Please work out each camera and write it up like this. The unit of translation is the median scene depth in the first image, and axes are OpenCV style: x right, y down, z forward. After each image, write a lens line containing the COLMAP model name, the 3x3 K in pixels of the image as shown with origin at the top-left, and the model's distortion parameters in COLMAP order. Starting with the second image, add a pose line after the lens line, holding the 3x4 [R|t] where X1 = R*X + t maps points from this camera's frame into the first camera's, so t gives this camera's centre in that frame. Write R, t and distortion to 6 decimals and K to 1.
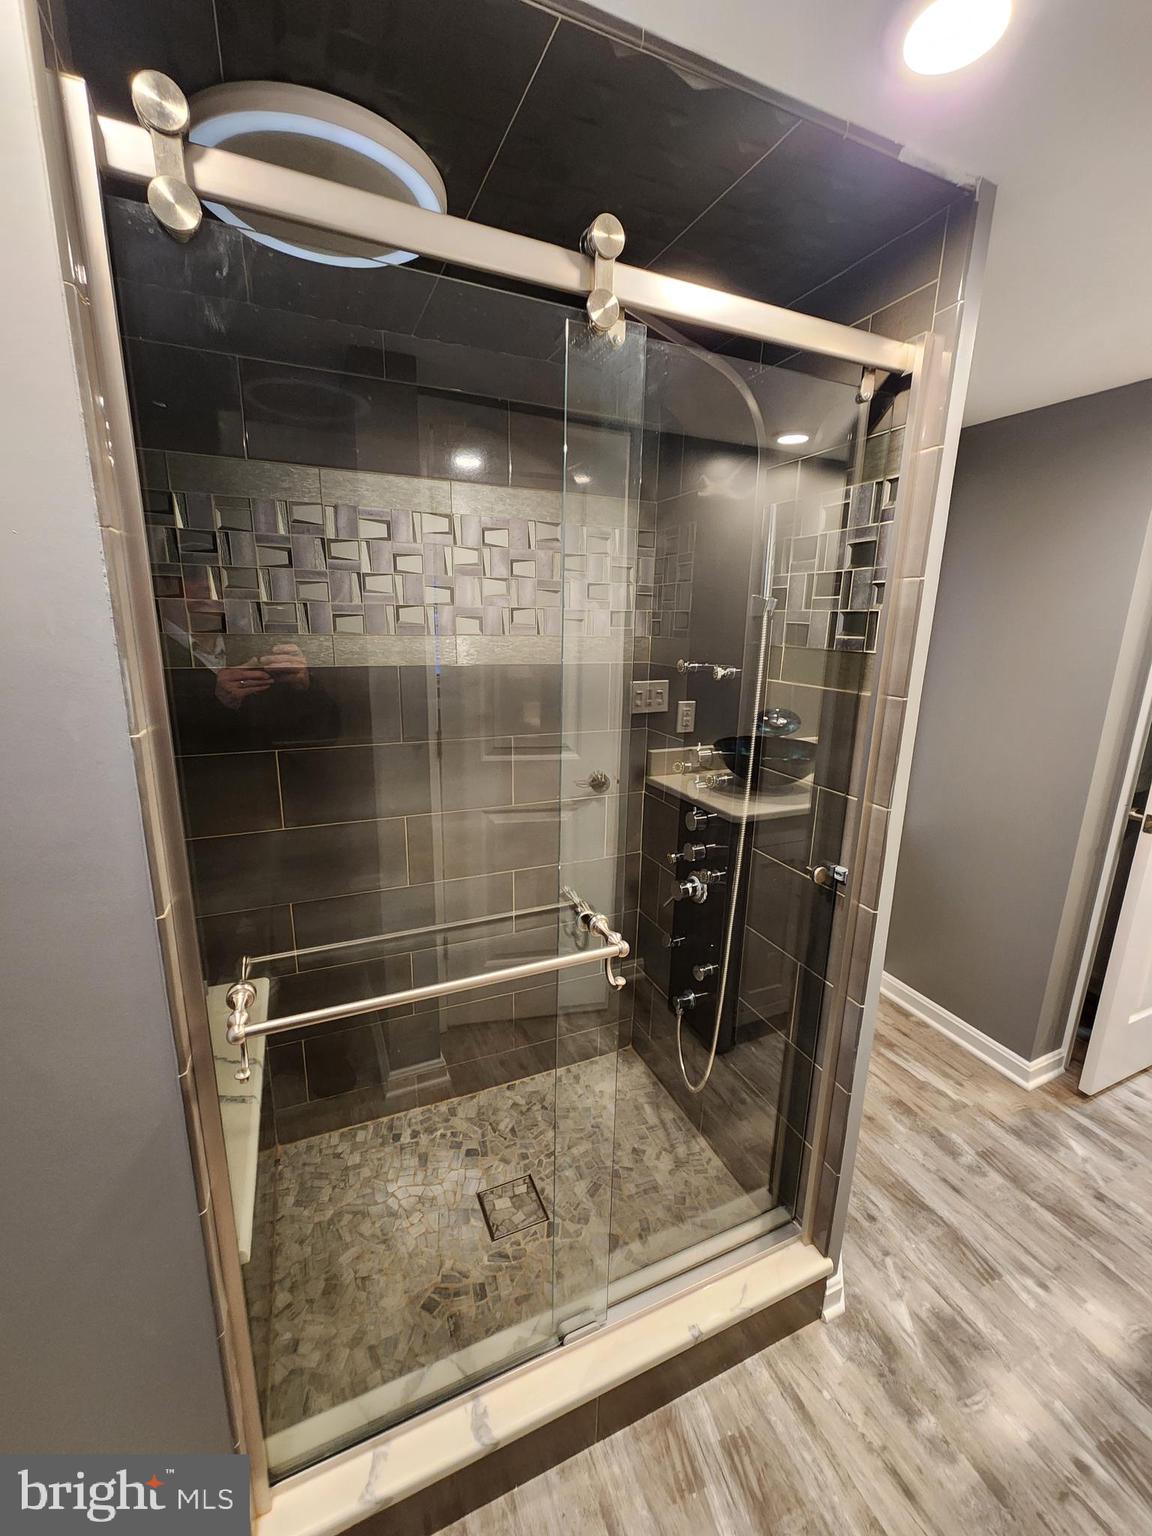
lens RADIAL K [[635.2, 0, 568.4], [0, 635.2, 768.6], [0, 0, 1]] dist [-0.002264, 0.002670]
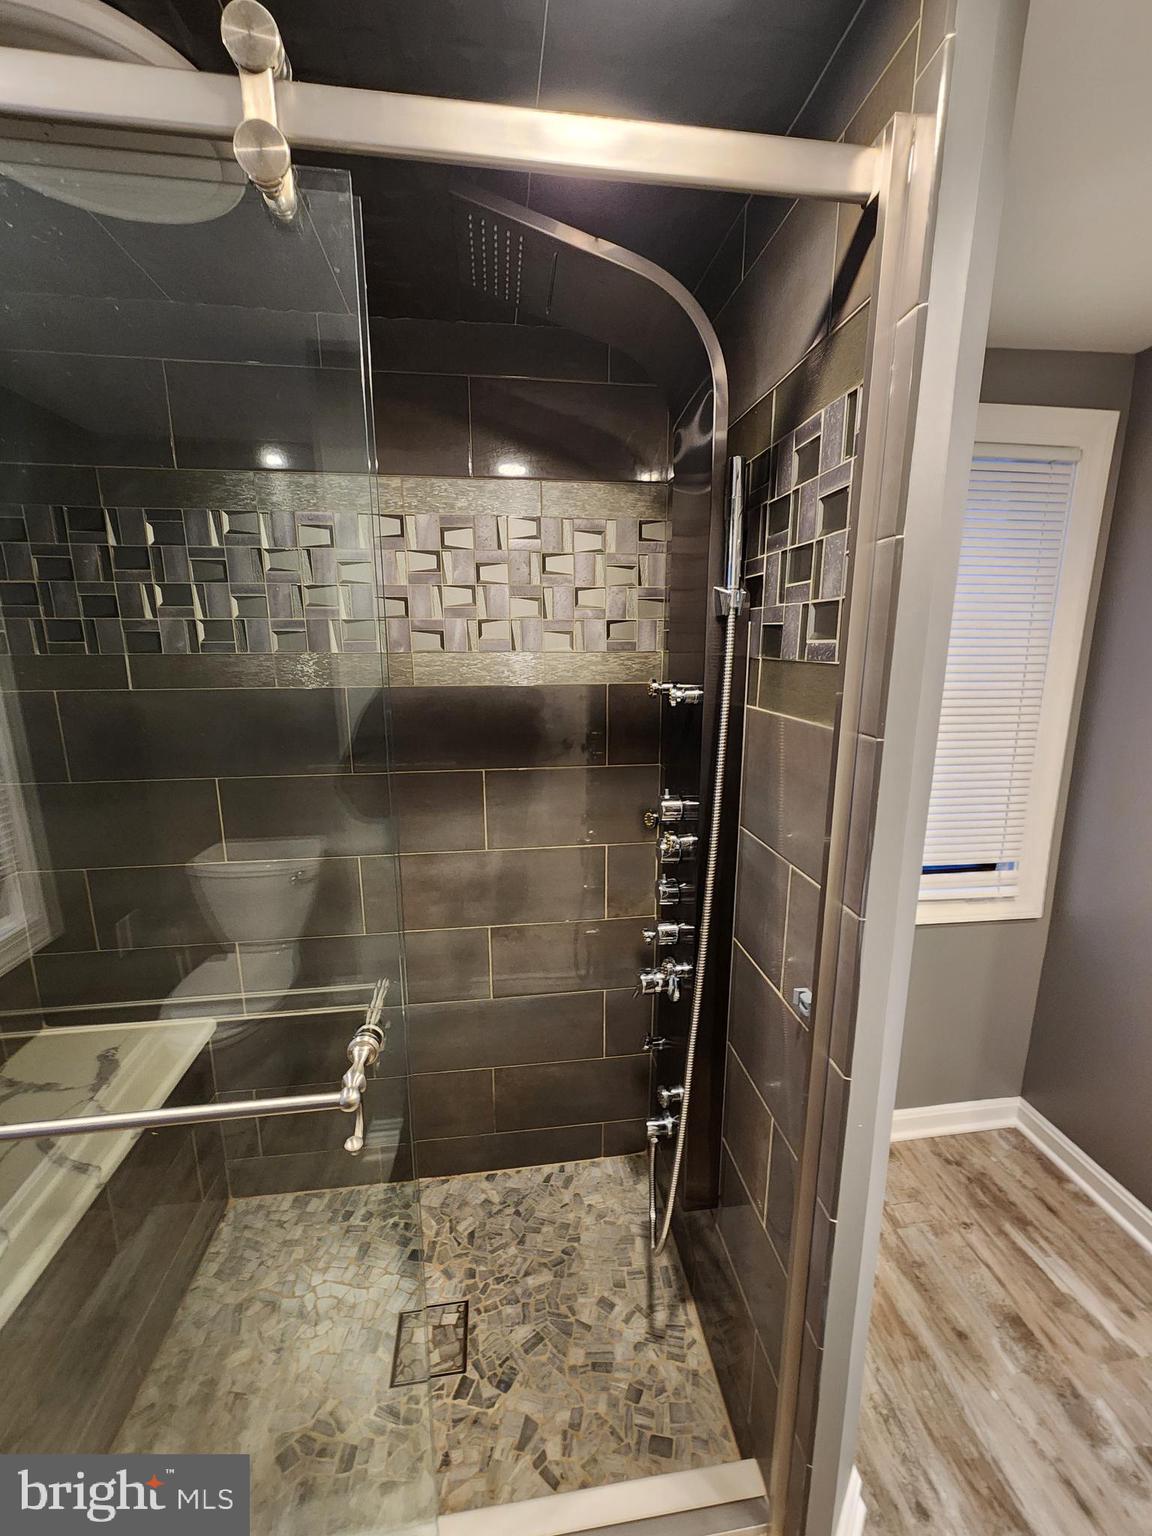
lens RADIAL K [[635.2, 0, 572.3], [0, 635.2, 770.0], [0, 0, 1]] dist [-0.002264, 0.002670]
pose [[0.960534, 0.032637, -0.276242, 0.267429], [-0.040860, 0.998875, -0.024066, -0.035197], [0.275146, 0.034403, 0.960787, 0.218336]]
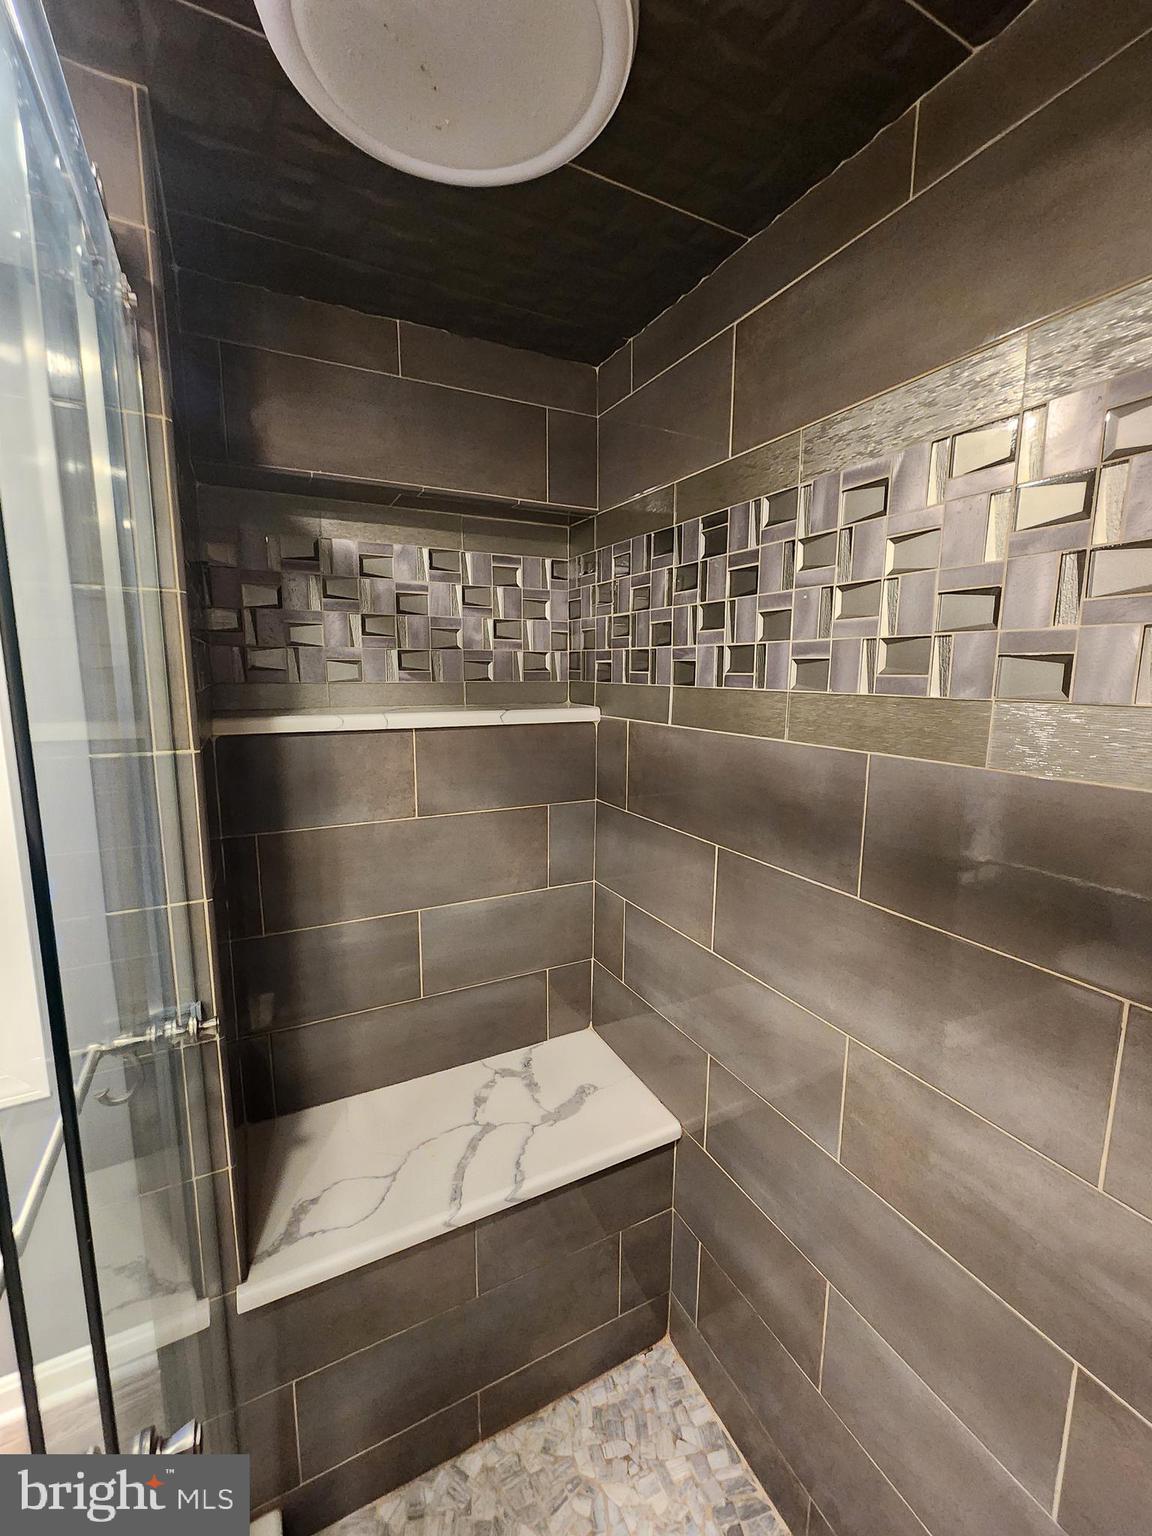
lens RADIAL K [[635.2, 0, 579.6], [0, 635.2, 766.8], [0, 0, 1]] dist [-0.002264, 0.002670]
pose [[0.074203, 0.131610, -0.988520, 0.214445], [-0.230363, 0.966706, 0.111414, -0.143964], [0.970272, 0.219451, 0.102050, 0.668451]]
